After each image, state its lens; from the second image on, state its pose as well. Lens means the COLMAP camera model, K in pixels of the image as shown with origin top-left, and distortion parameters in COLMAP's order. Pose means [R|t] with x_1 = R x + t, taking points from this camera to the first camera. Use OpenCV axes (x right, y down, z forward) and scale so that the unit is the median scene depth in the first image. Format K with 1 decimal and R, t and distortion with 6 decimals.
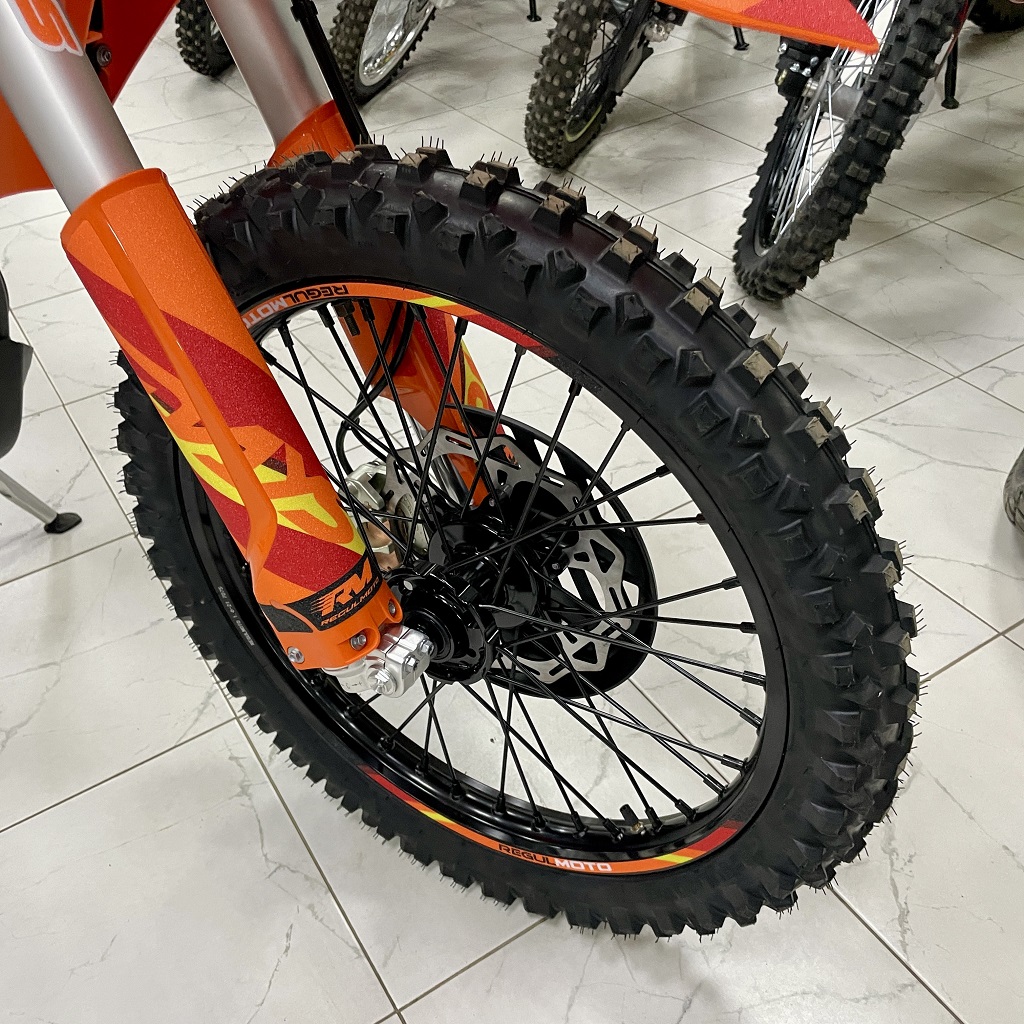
lens RADIAL K [[1045.9, 0, 507.3], [0, 1045.9, 497.7], [0, 0, 1]] dist [0.051839, -0.086787]
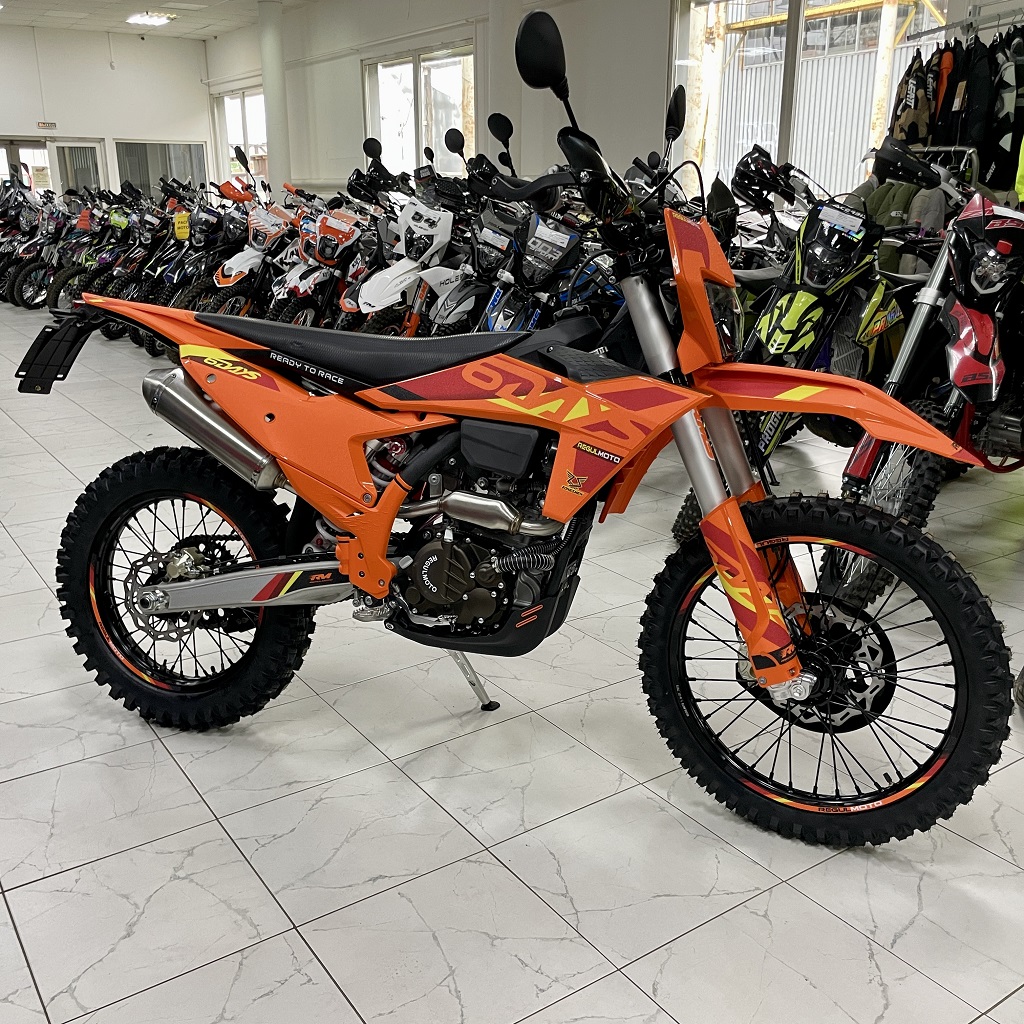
lens RADIAL K [[1027.8, 0, 512.0], [0, 1027.8, 512.0], [0, 0, 1]] dist [0.081724, -0.106423]
pose [[0.997389, 0.039728, 0.060306, -0.955464], [-0.014105, 0.926164, -0.376856, 0.710097], [-0.070825, 0.375022, 0.924307, -1.376296]]
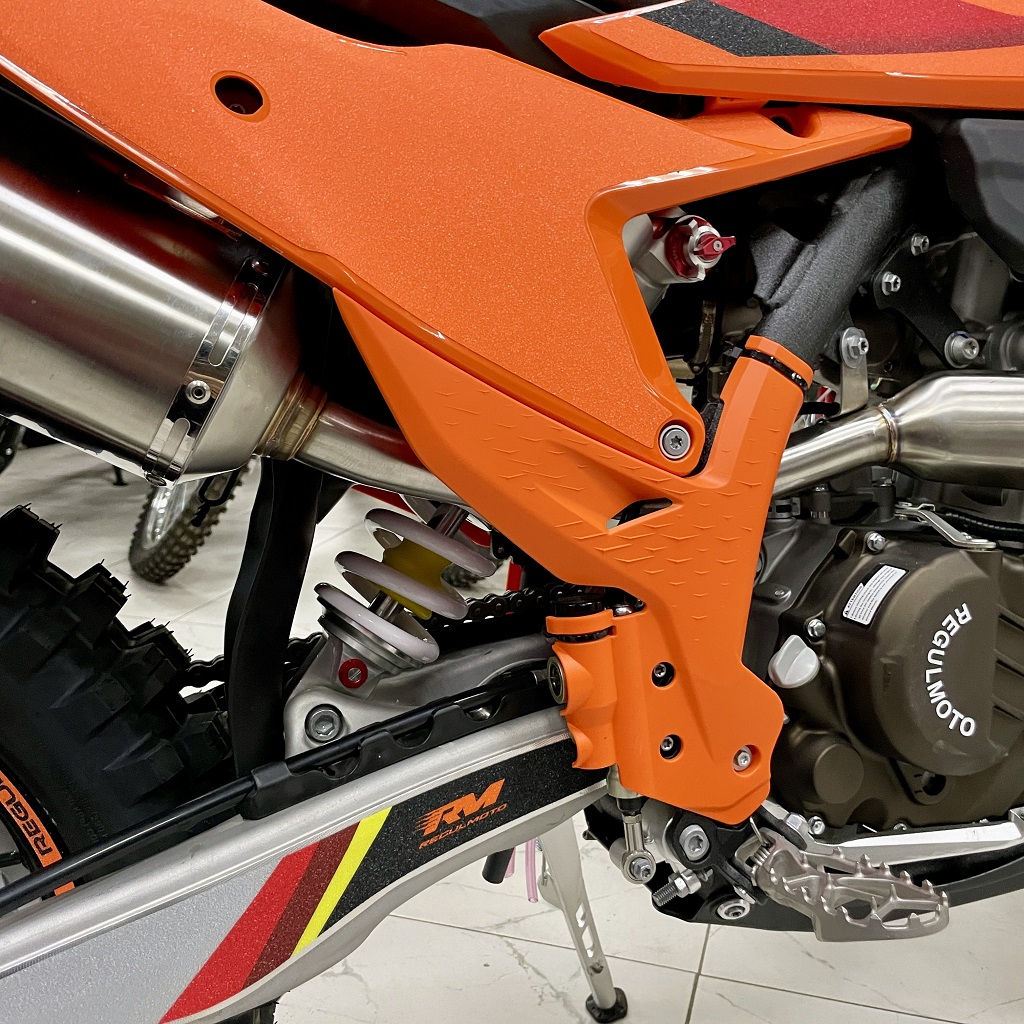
lens RADIAL K [[1027.8, 0, 512.0], [0, 1027.8, 512.0], [0, 0, 1]] dist [0.081724, -0.106423]
pose [[0.750391, -0.088700, 0.655016, -1.704709], [0.380068, 0.868657, -0.317778, -0.118708], [-0.540797, 0.487409, 0.685544, 0.743971]]
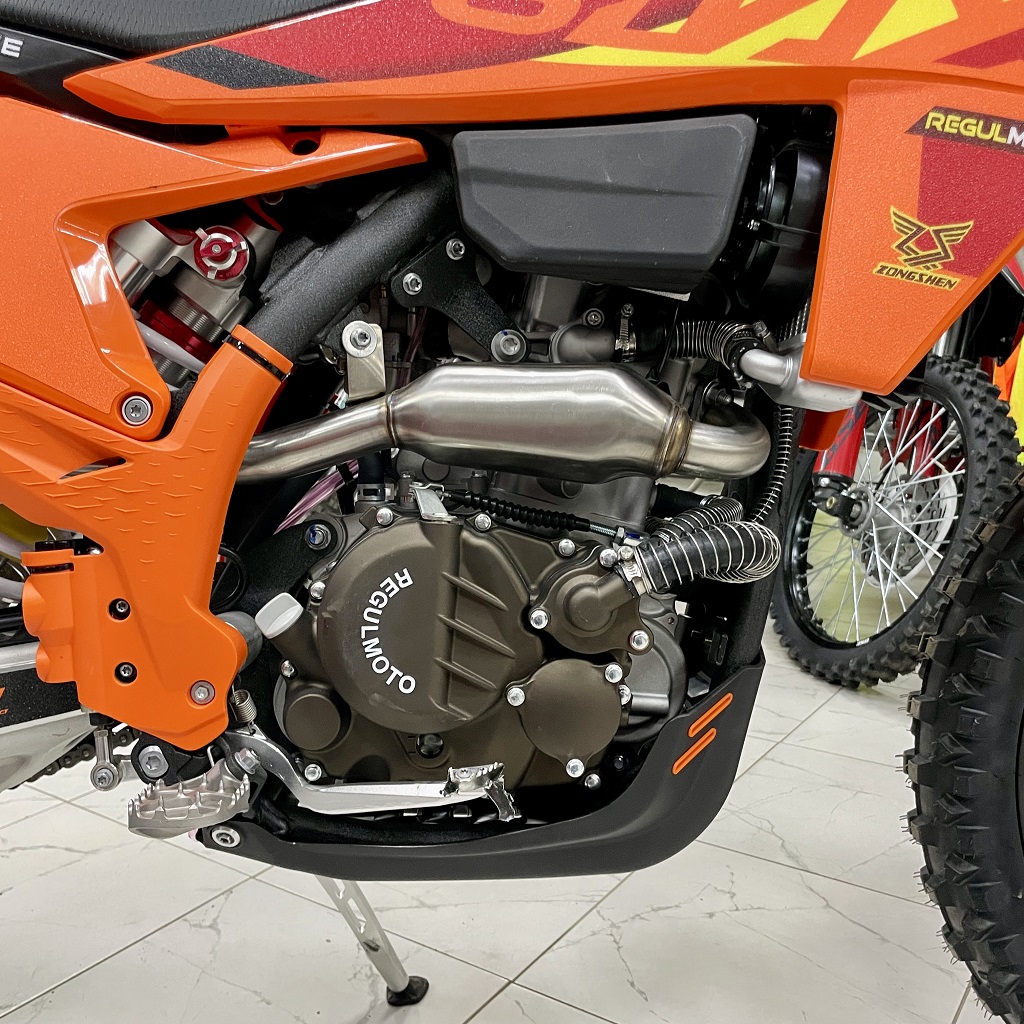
lens RADIAL K [[1027.8, 0, 512.0], [0, 1027.8, 512.0], [0, 0, 1]] dist [0.081724, -0.106423]
pose [[0.914028, -0.013056, 0.405440, -1.233064], [0.218220, 0.858365, -0.464317, 0.173262], [-0.341953, 0.512874, 0.787419, 0.433710]]
